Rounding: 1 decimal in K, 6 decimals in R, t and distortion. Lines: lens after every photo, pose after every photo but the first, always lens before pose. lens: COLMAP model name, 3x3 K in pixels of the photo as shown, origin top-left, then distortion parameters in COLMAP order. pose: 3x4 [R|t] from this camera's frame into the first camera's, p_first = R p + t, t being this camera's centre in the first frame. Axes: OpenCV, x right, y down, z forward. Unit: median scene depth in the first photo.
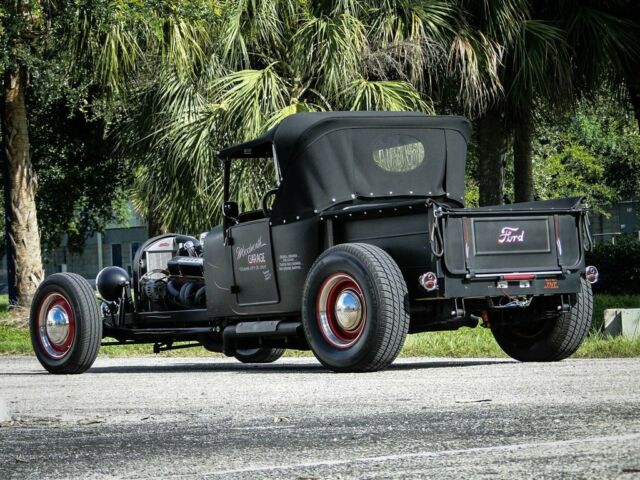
lens RADIAL K [[4300.1, 0, 320.0], [0, 4300.1, 240.0], [0, 0, 1]] dist [-0.073591, -3.260790]
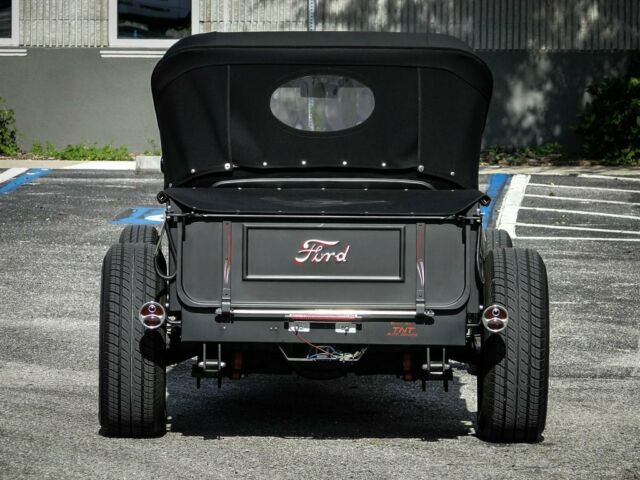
lens RADIAL K [[4300.1, 0, 320.0], [0, 4300.1, 240.0], [0, 0, 1]] dist [-0.073591, -3.260790]
pose [[0.757236, 0.093306, -0.646442, 0.463112], [-0.036066, 0.994207, 0.101254, -0.068476], [0.652144, -0.053359, 0.756215, 0.509069]]
